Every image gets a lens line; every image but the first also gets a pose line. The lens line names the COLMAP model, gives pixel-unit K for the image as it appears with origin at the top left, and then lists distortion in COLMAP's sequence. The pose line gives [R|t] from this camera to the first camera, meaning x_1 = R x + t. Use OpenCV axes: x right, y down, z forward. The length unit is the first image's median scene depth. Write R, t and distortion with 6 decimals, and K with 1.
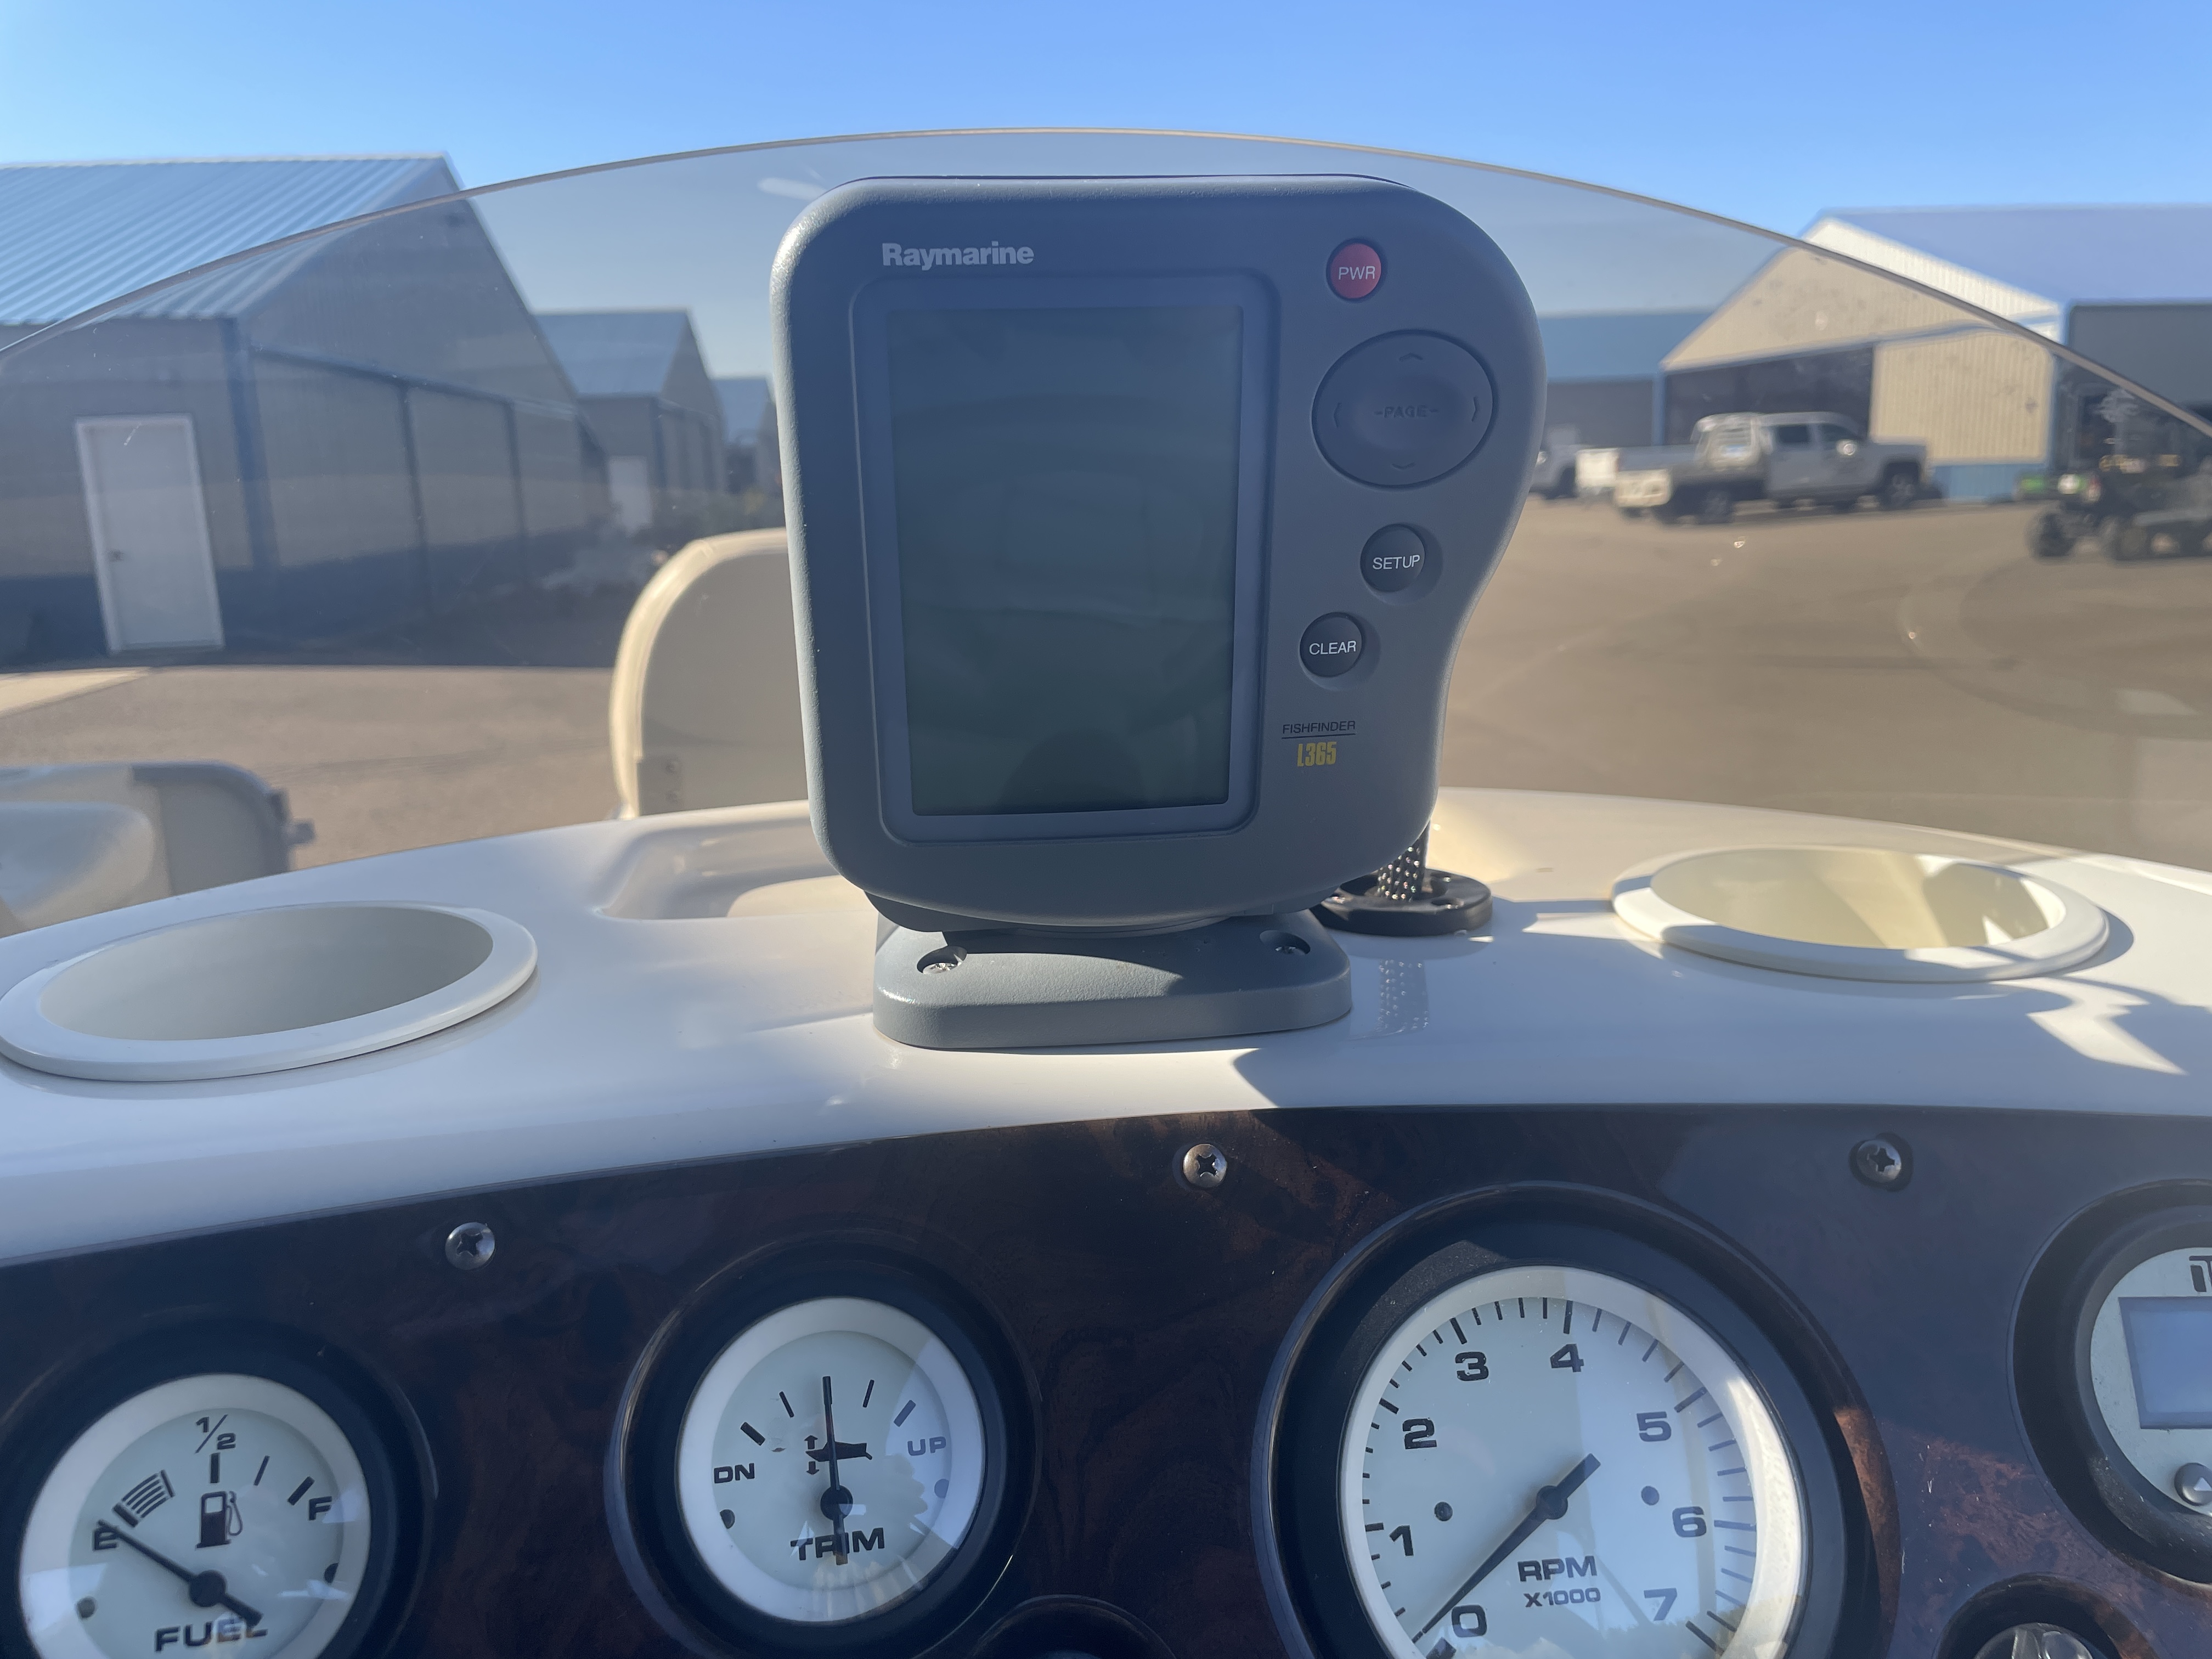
lens RADIAL K [[1672.2, 0, 1106.0], [0, 1672.2, 829.5], [0, 0, 1]] dist [0.094552, -0.112537]
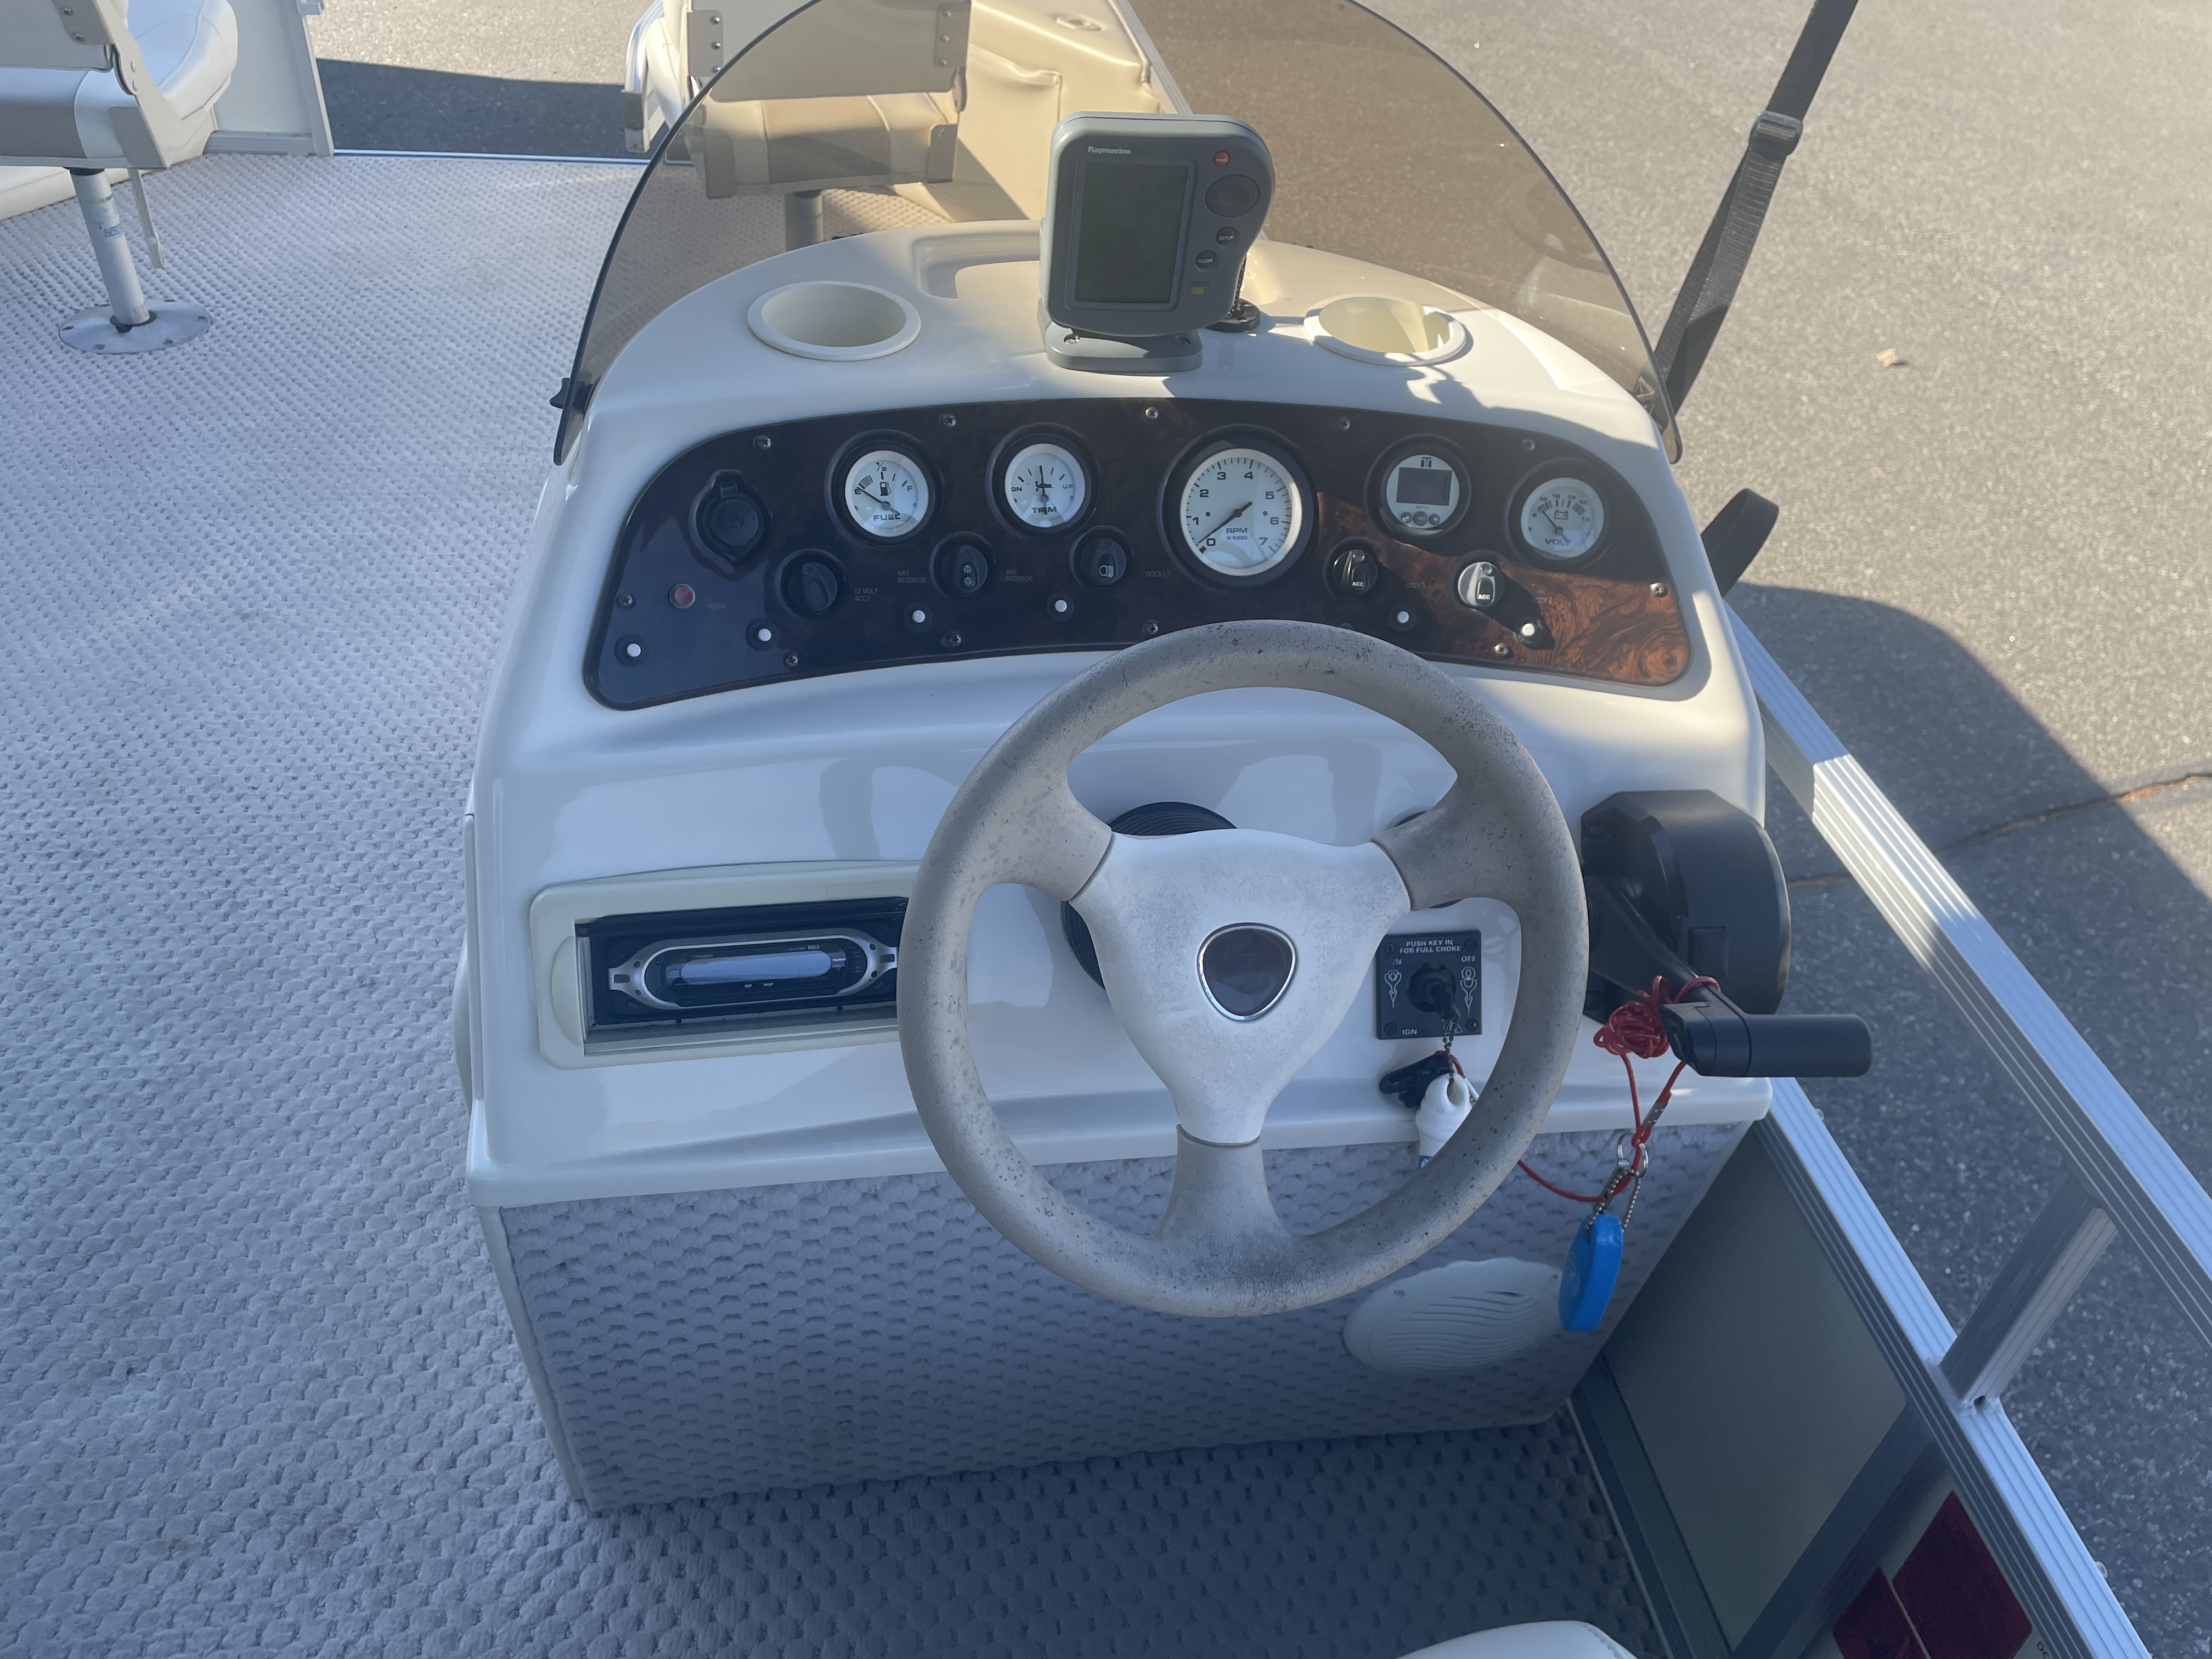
lens RADIAL K [[1672.2, 0, 1106.0], [0, 1672.2, 829.5], [0, 0, 1]] dist [0.094552, -0.112537]
pose [[0.995277, 0.050715, 0.082770, -0.276566], [-0.082665, 0.889788, 0.448825, -0.579915], [-0.050886, -0.453547, 0.889778, -2.445433]]
